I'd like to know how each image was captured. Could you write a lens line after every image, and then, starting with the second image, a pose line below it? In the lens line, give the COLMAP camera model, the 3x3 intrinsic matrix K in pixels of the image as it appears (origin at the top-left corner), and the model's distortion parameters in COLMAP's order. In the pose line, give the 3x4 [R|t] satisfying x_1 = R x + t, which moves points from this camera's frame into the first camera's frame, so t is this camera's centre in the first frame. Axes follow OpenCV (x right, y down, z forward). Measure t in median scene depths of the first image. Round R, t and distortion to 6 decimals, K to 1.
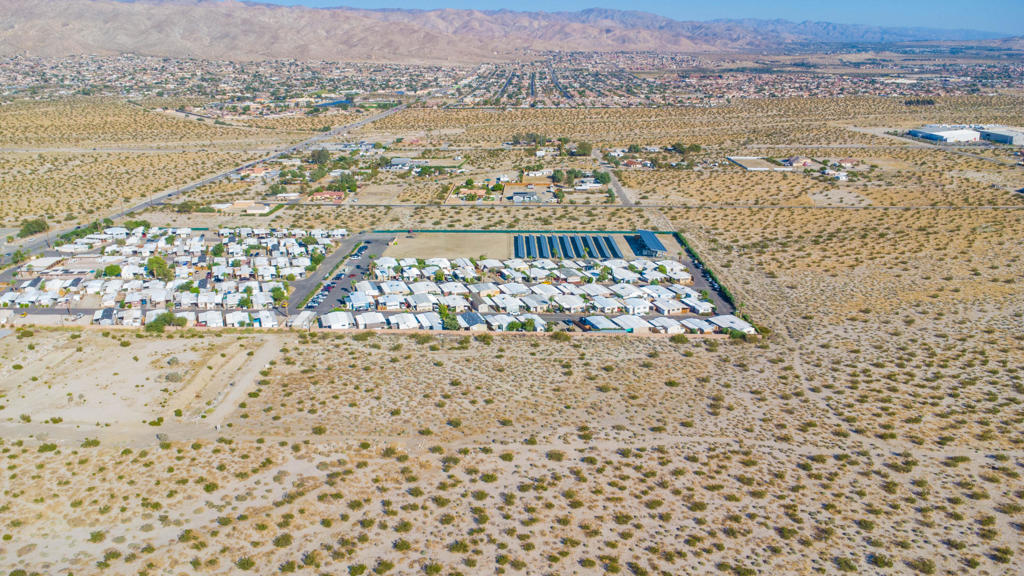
lens RADIAL K [[808.9, 0, 505.5], [0, 808.9, 284.3], [0, 0, 1]] dist [0.043253, -0.065217]
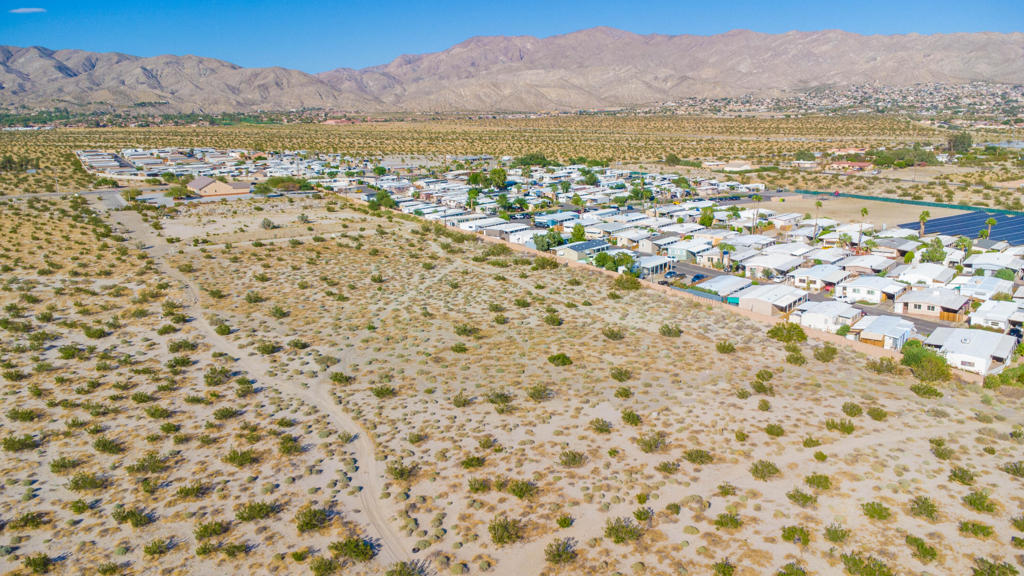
lens RADIAL K [[808.9, 0, 505.5], [0, 808.9, 284.3], [0, 0, 1]] dist [0.043253, -0.065217]
pose [[0.530187, 0.178595, -0.828858, 0.521892], [-0.227461, 0.971690, 0.063874, 0.048705], [0.816800, 0.154668, 0.555801, 0.617056]]
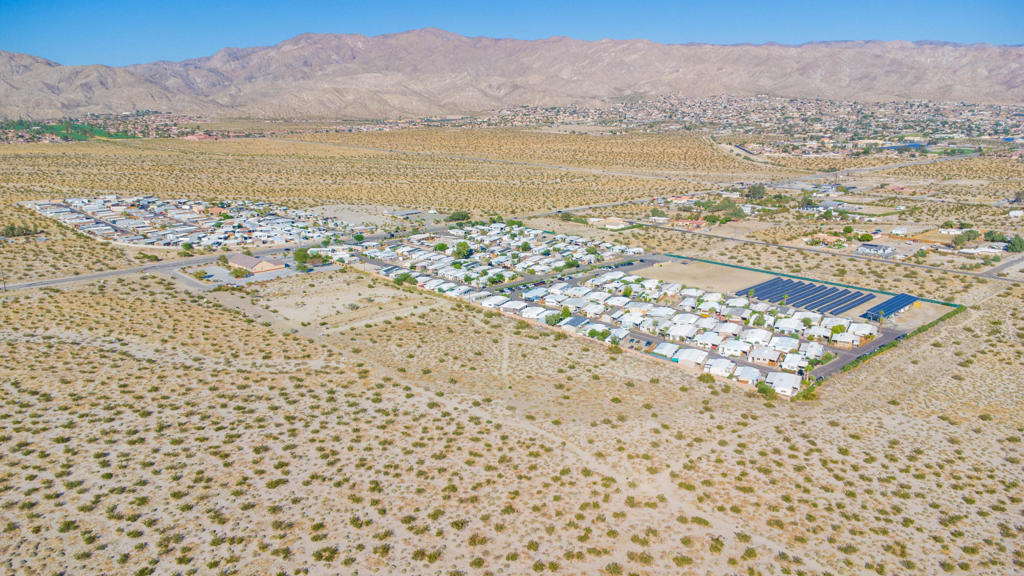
lens RADIAL K [[808.9, 0, 505.5], [0, 808.9, 284.3], [0, 0, 1]] dist [0.043253, -0.065217]
pose [[0.702501, 0.168854, -0.691361, 0.732502], [-0.200744, 0.979014, 0.035130, -0.032776], [0.682784, 0.114108, 0.721655, 0.090465]]
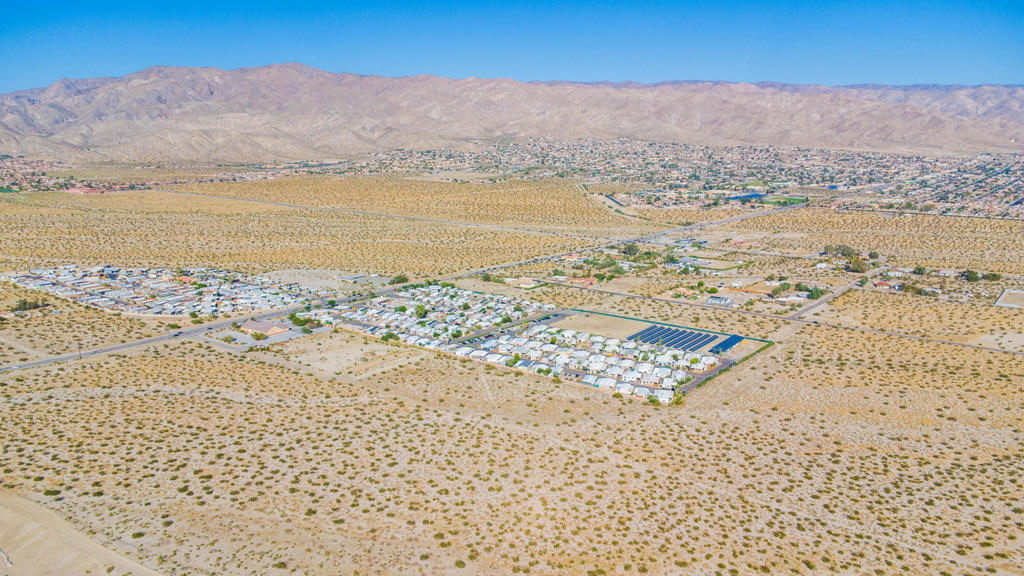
lens RADIAL K [[864.1, 0, 512.0], [0, 864.1, 288.0], [0, 0, 1]] dist [0.006330, 0.002202]
pose [[0.816529, 0.122592, -0.564139, 1.011848], [-0.170355, 0.984845, -0.032555, -0.053194], [0.551598, 0.122686, 0.825038, -0.579784]]
